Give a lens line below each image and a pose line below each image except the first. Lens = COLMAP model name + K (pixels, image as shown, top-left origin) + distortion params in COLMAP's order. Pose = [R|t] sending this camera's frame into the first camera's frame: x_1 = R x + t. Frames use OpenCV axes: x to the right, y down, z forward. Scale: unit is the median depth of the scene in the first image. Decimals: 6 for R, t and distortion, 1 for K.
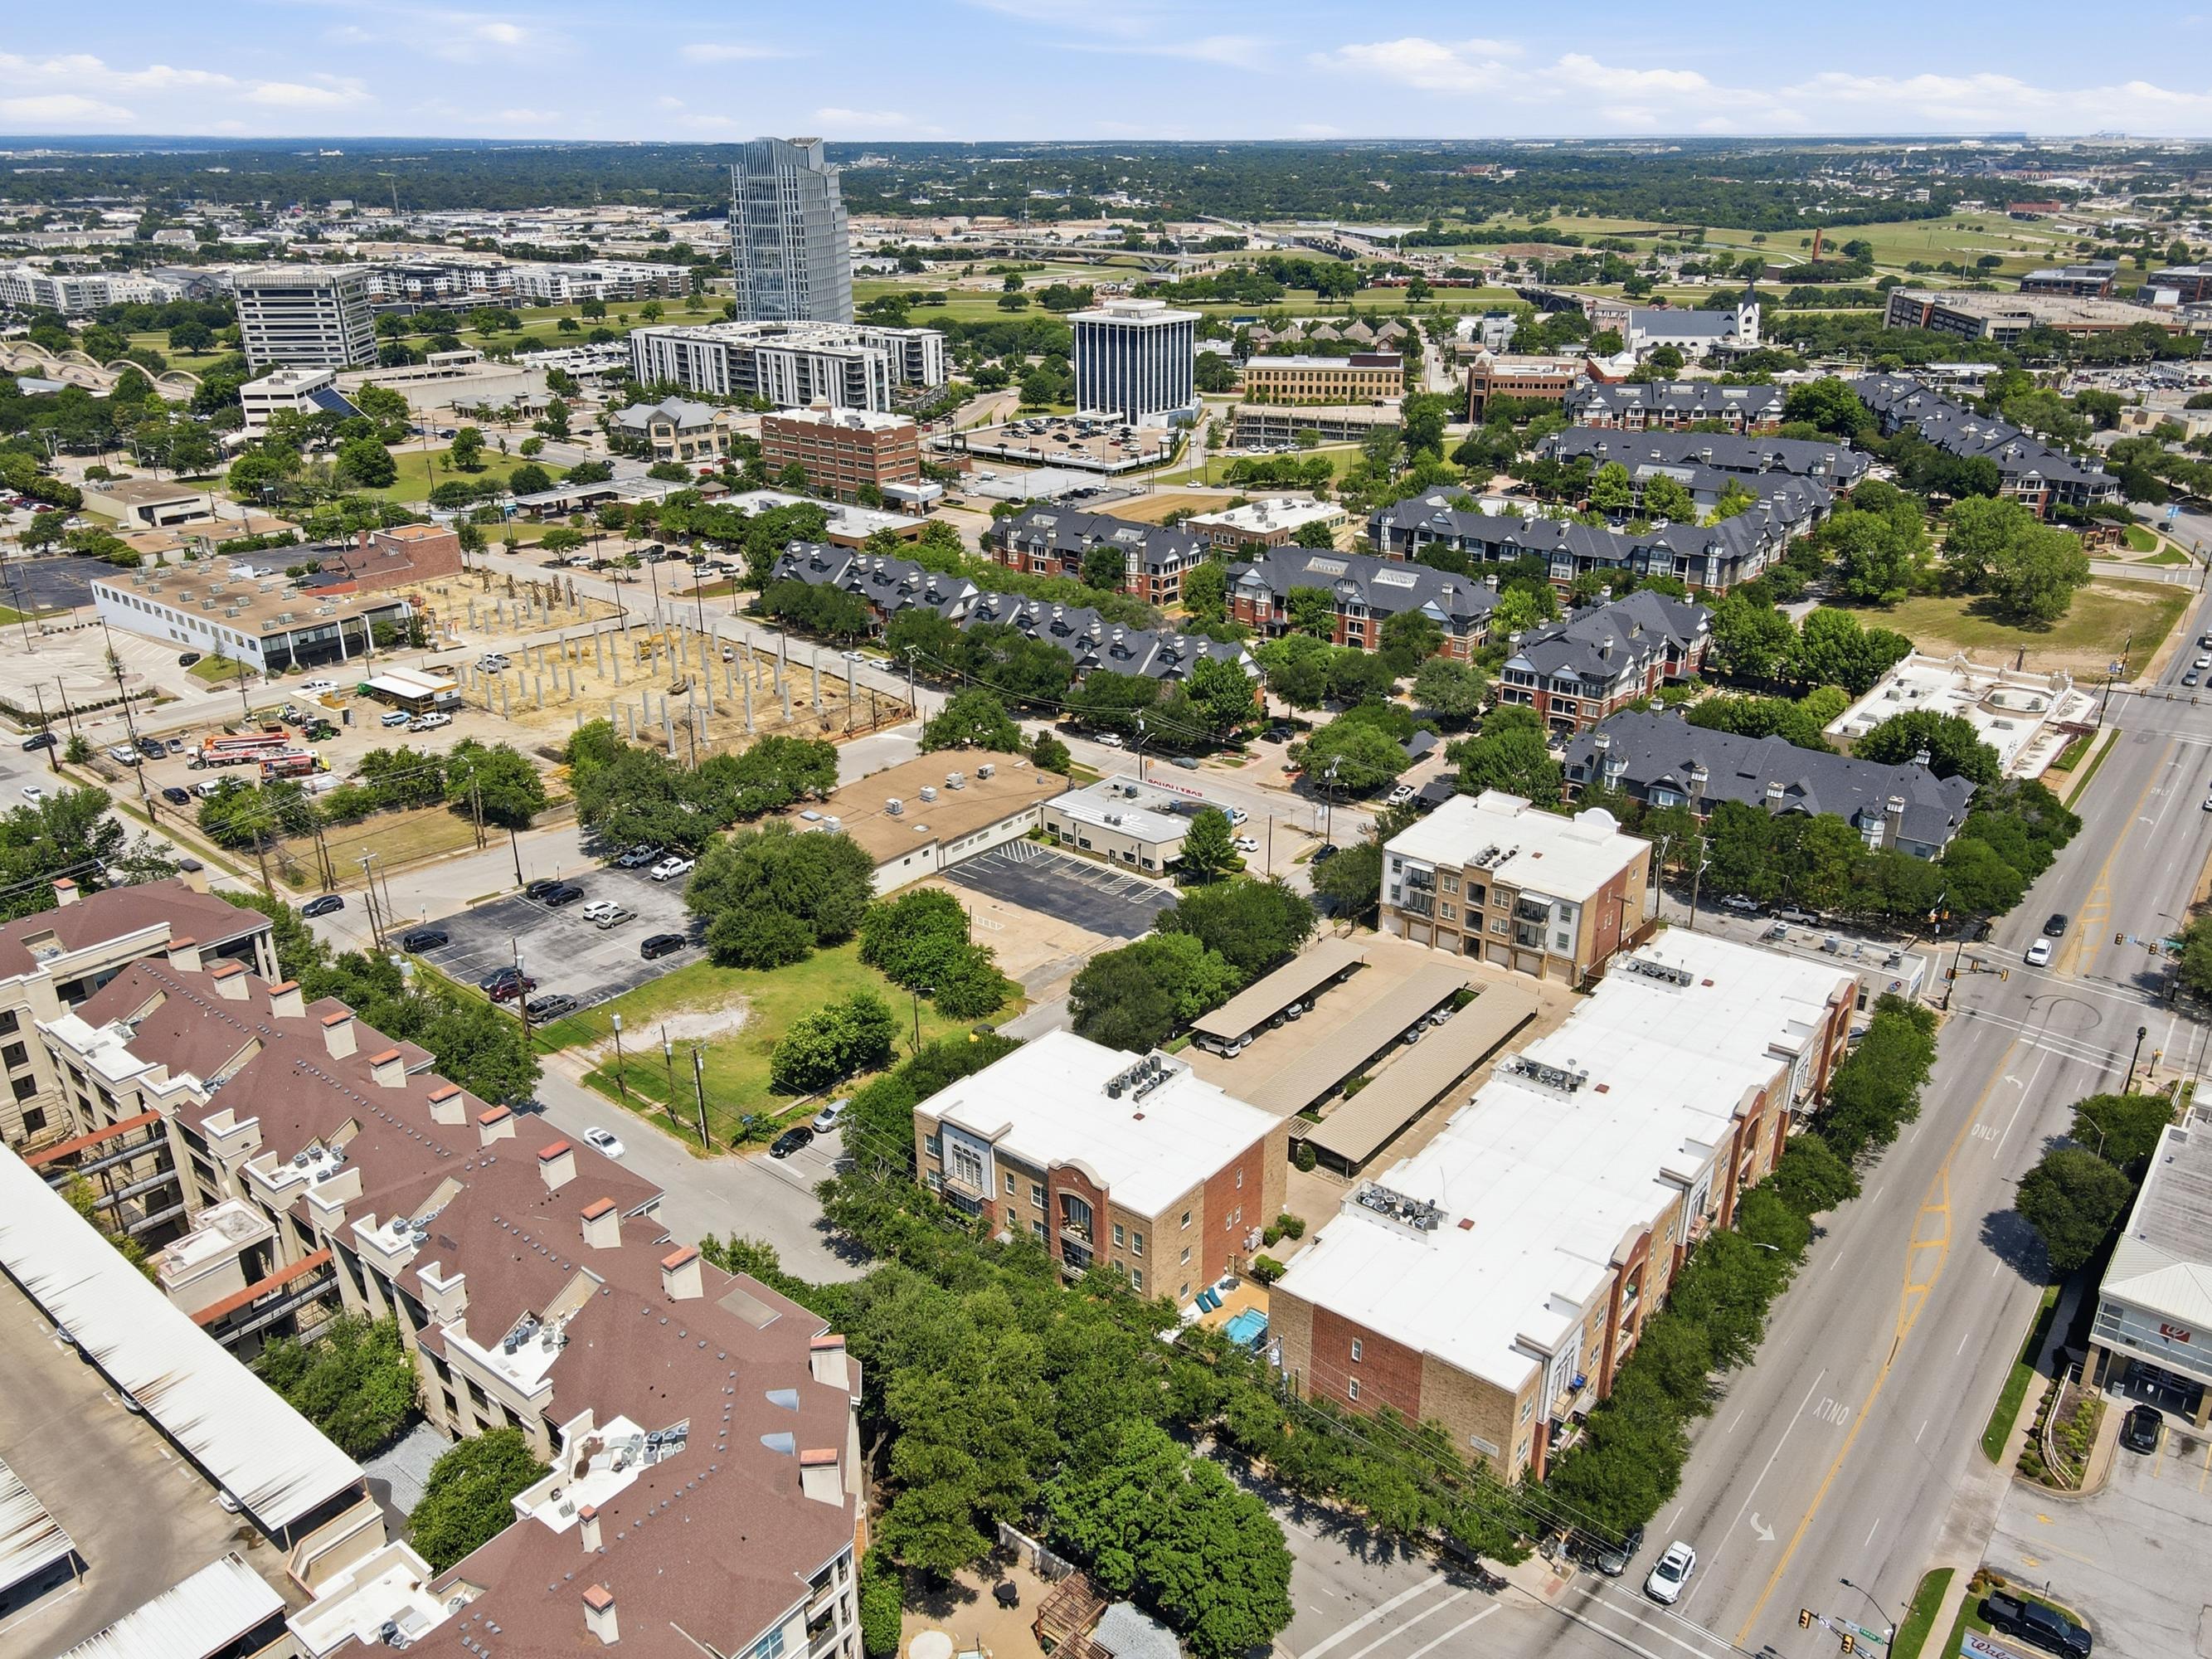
lens RADIAL K [[1655.0, 0, 1117.7], [0, 1655.0, 828.9], [0, 0, 1]] dist [-0.007168, 0.043903]
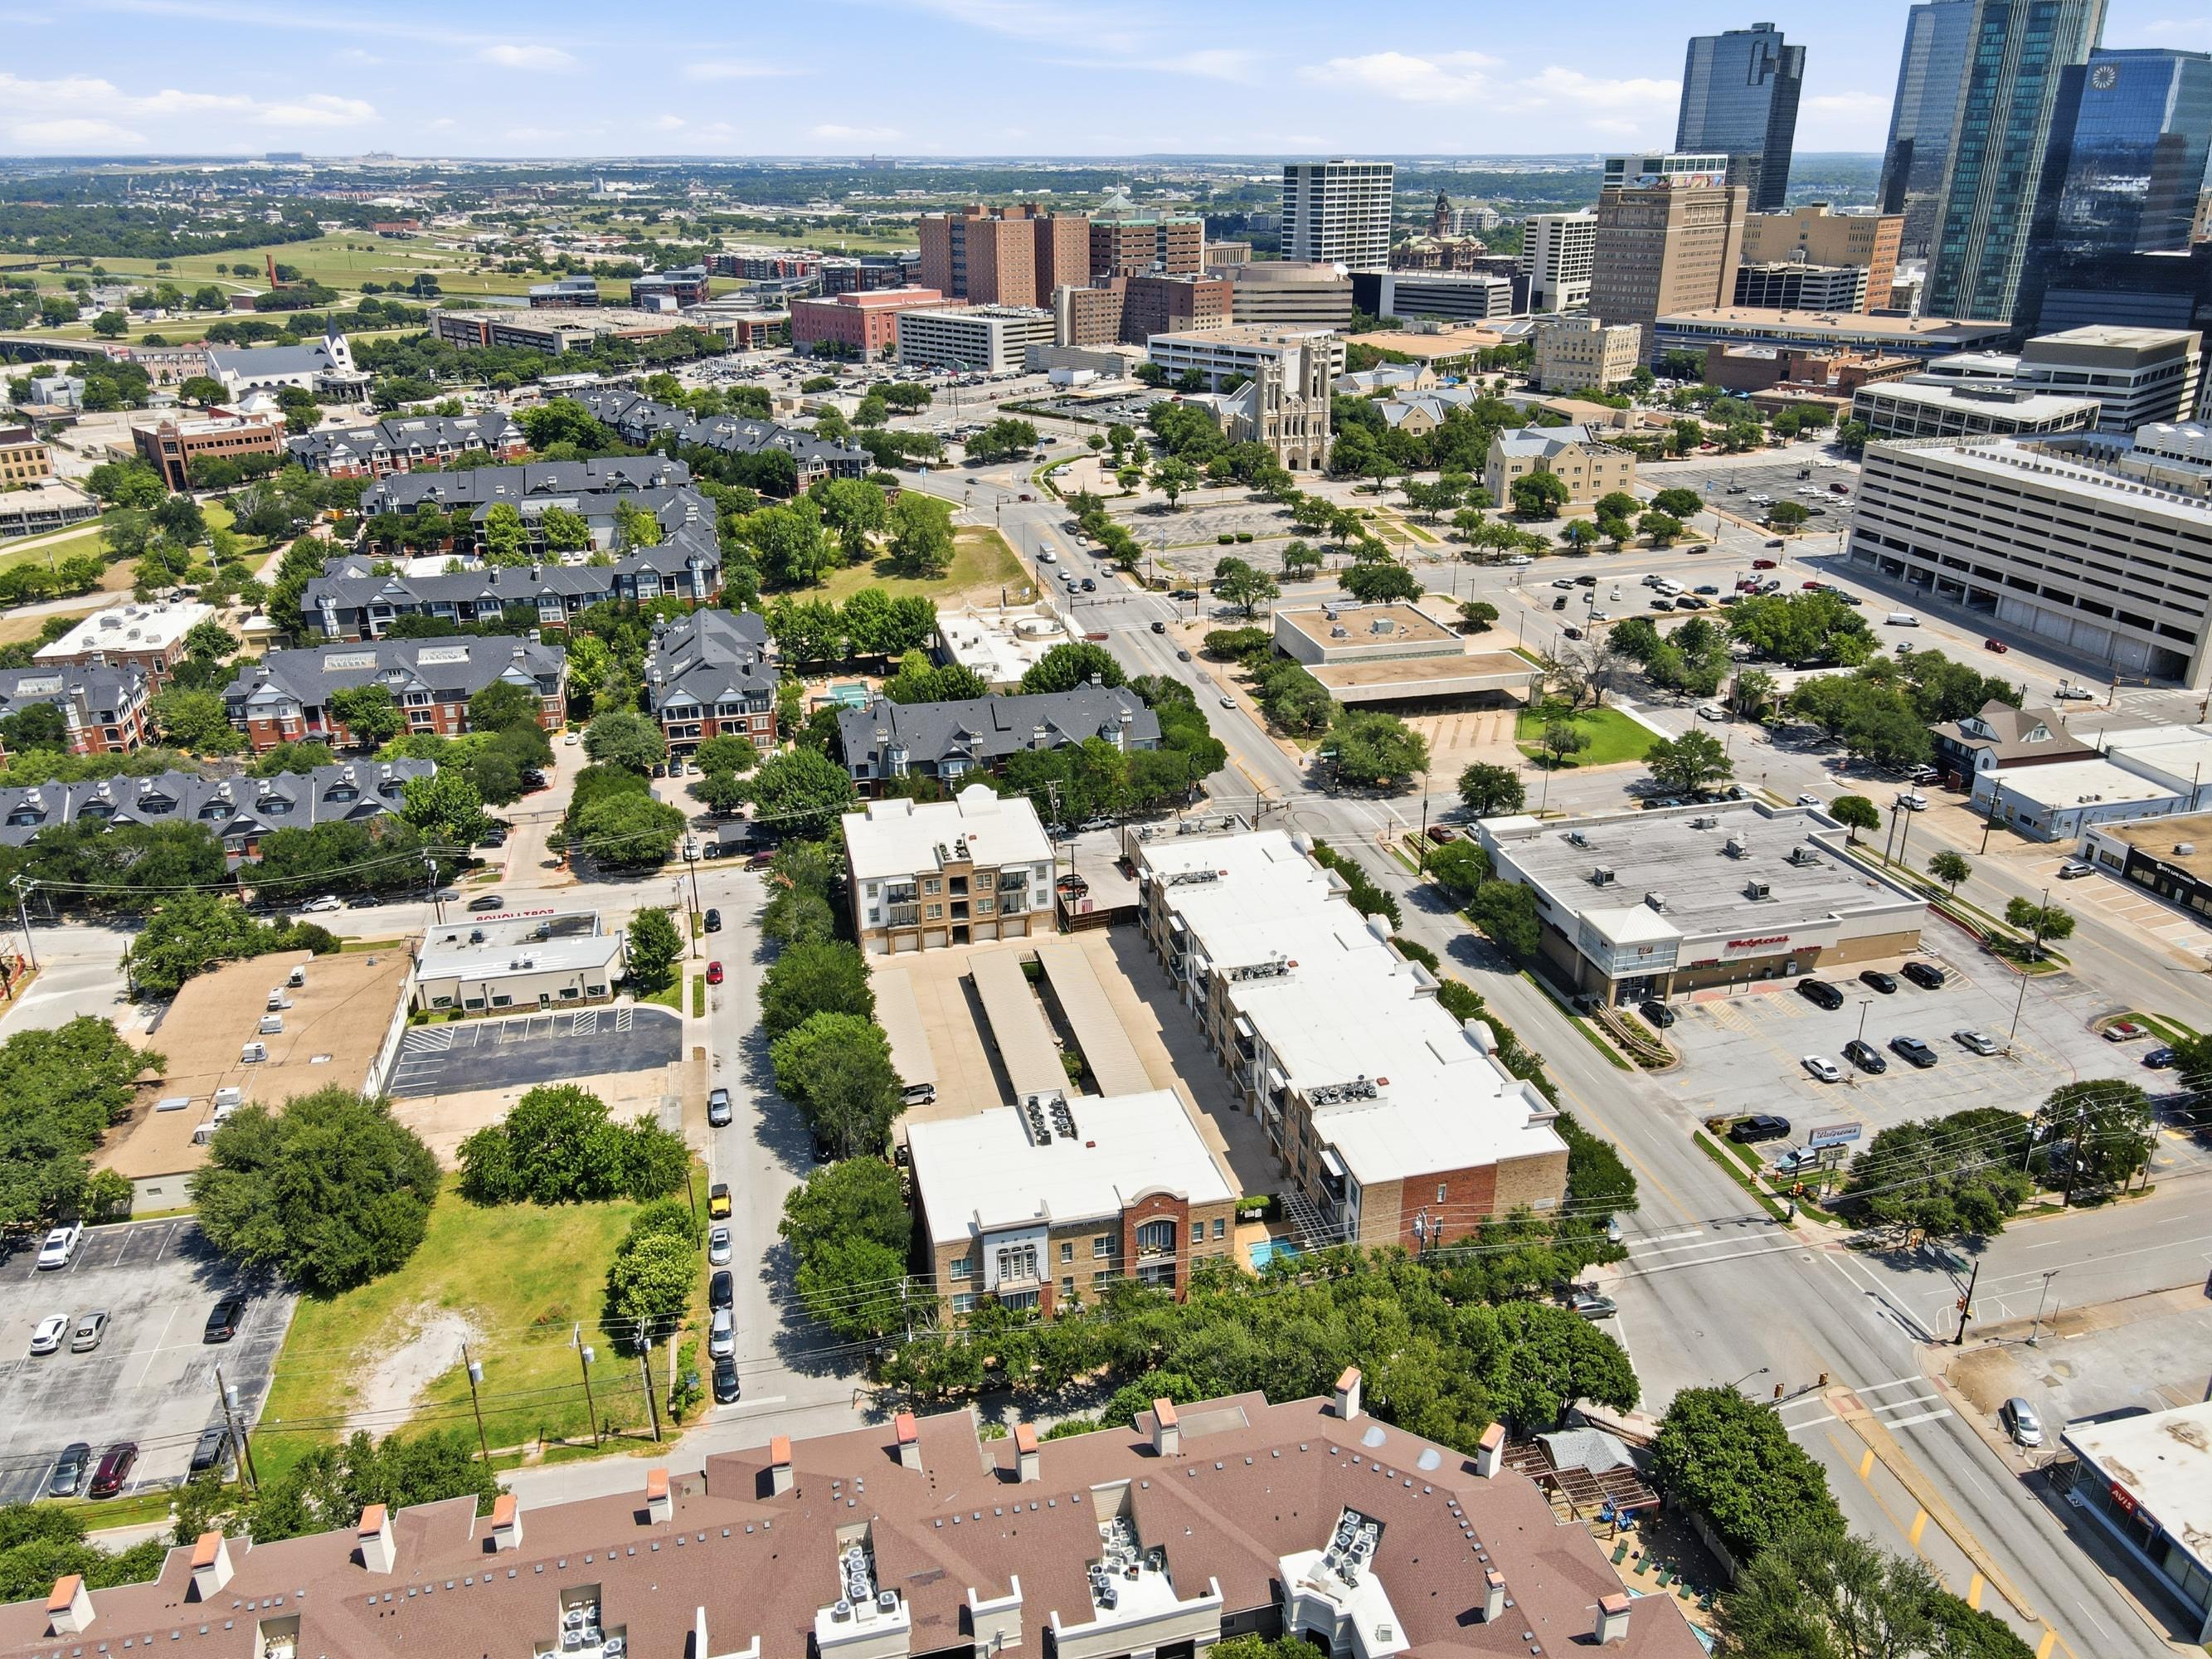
lens RADIAL K [[1628.5, 0, 1115.0], [0, 1628.5, 823.8], [0, 0, 1]] dist [-0.005312, 0.040381]
pose [[0.616441, -0.302276, 0.727070, -0.285114], [0.307119, 0.942546, 0.131470, -0.063573], [-0.725037, 0.142253, 0.673859, 0.112670]]
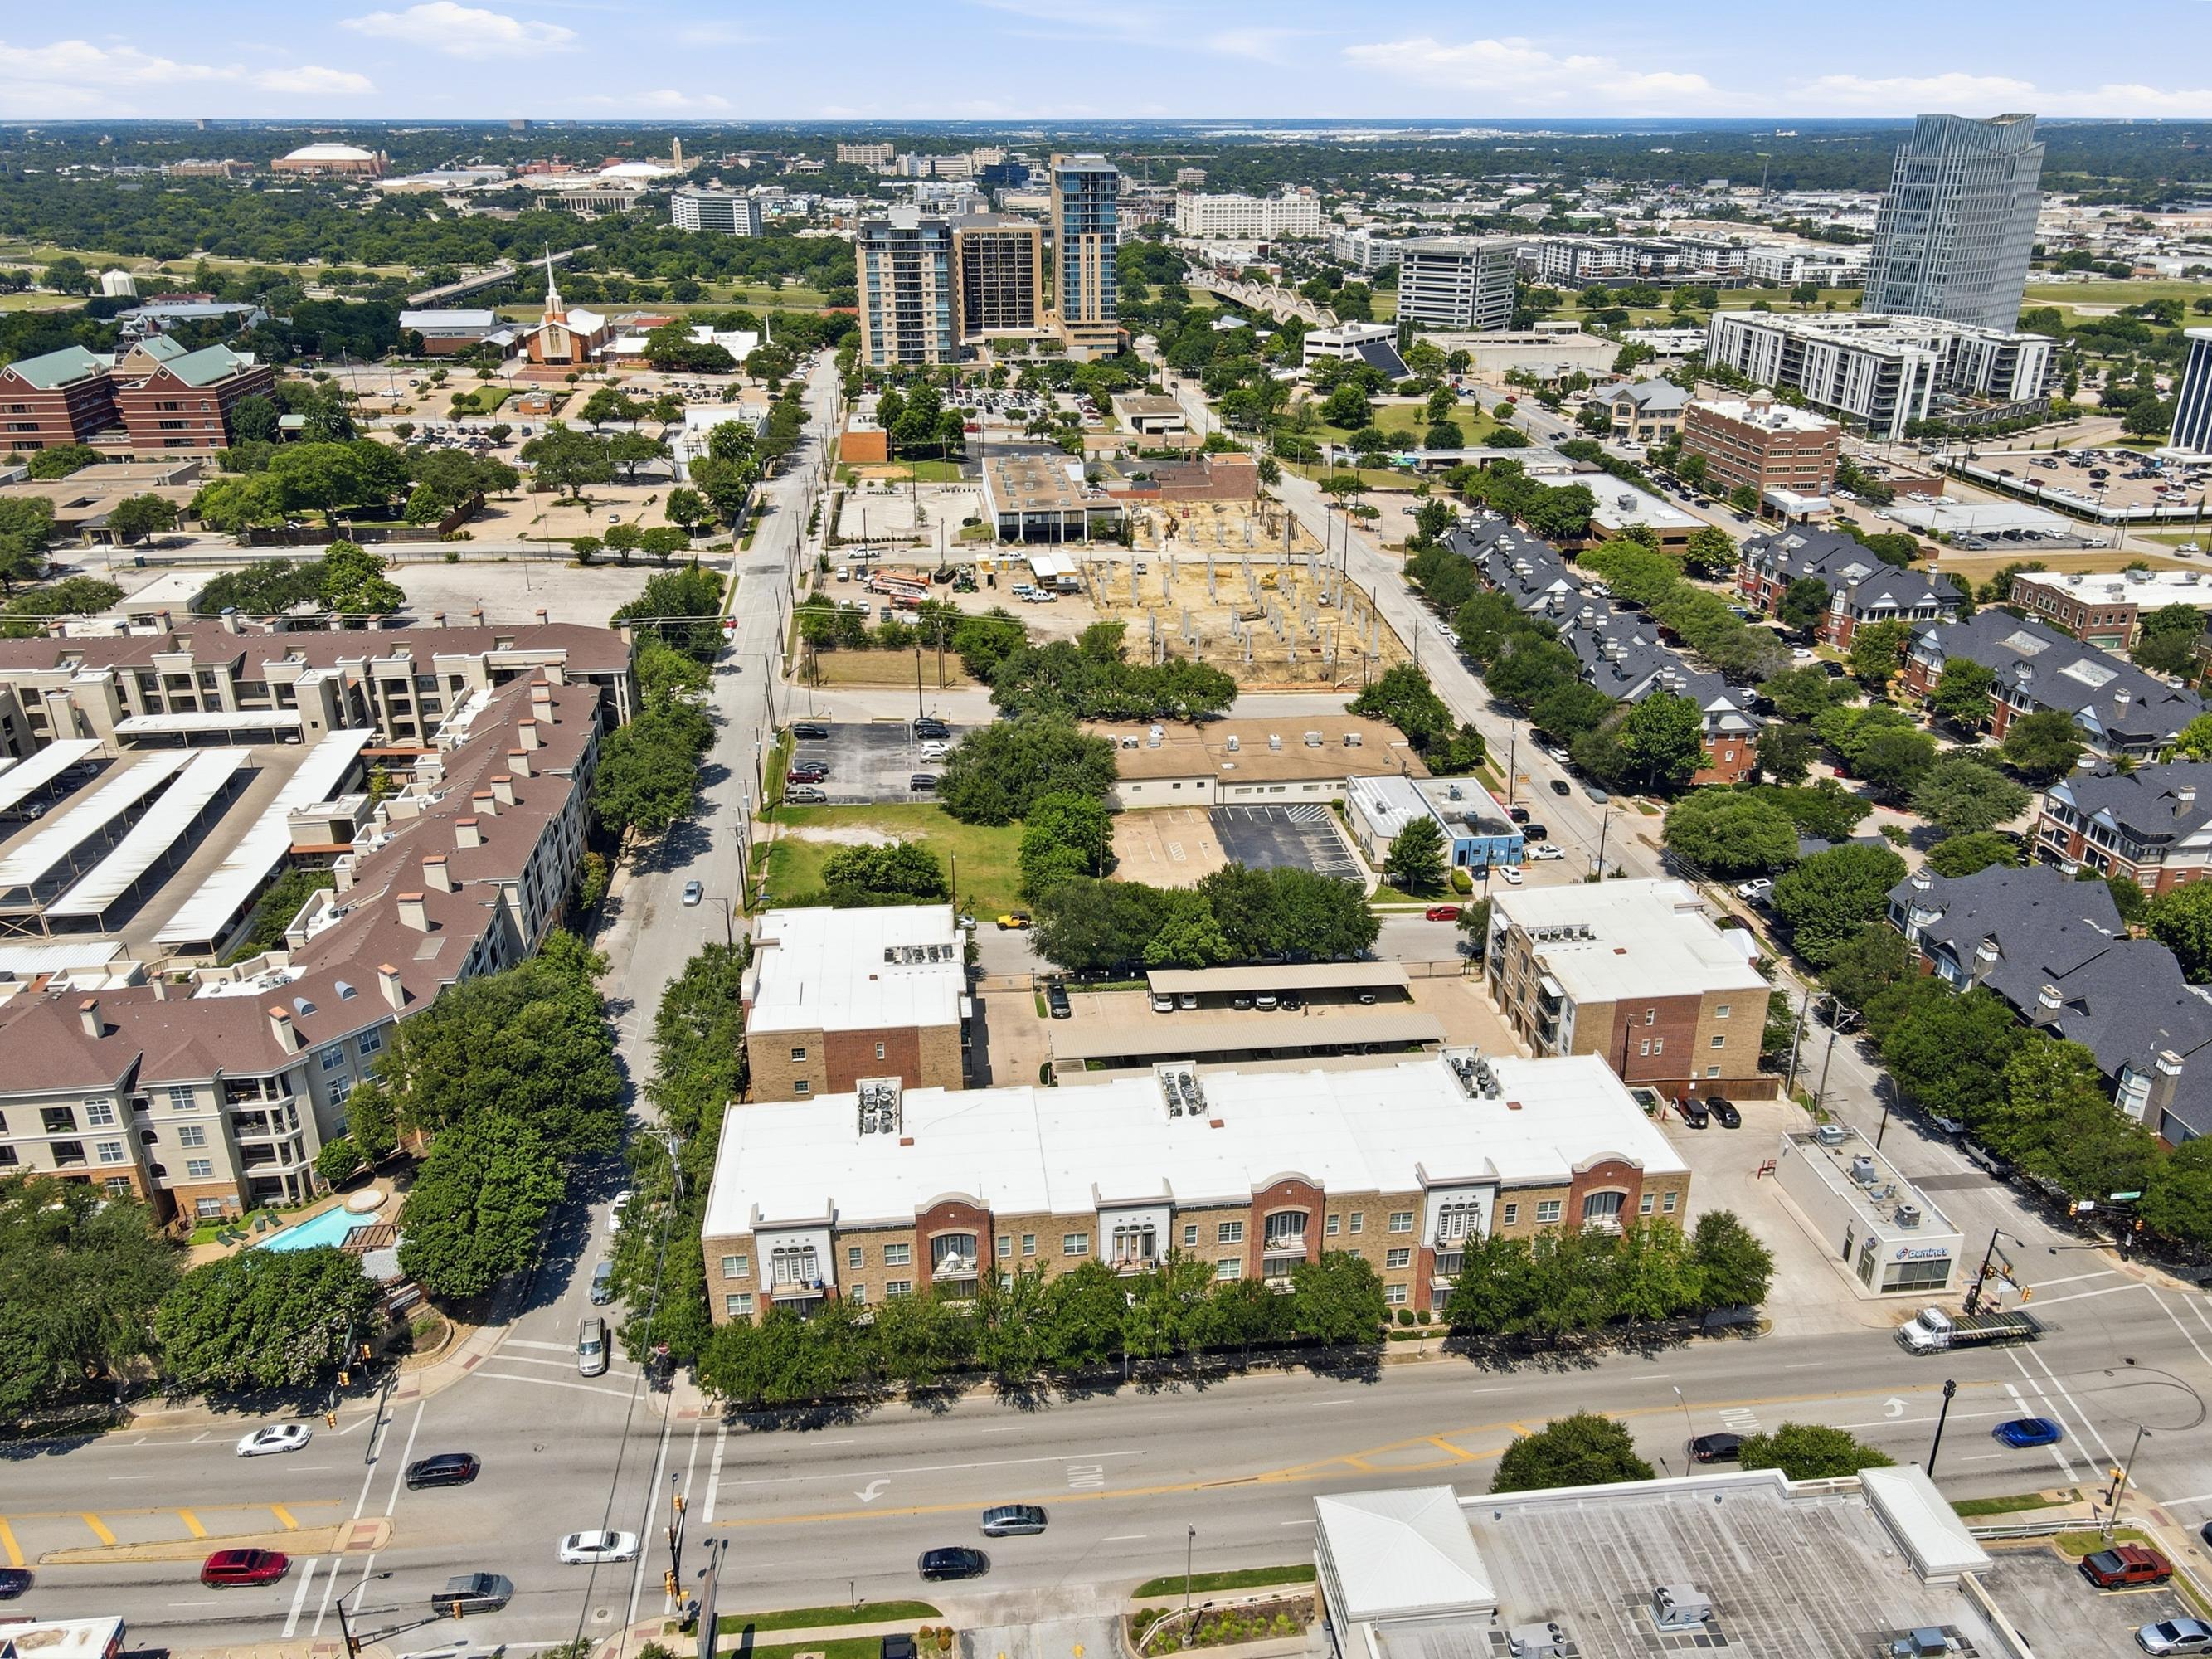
lens RADIAL K [[1654.2, 0, 1115.2], [0, 1654.2, 827.2], [0, 0, 1]] dist [0.008469, 0.020820]
pose [[0.708669, 0.277082, -0.648855, 0.360166], [-0.271592, 0.955922, 0.111581, -0.041789], [0.651172, 0.097150, 0.752686, 0.102149]]
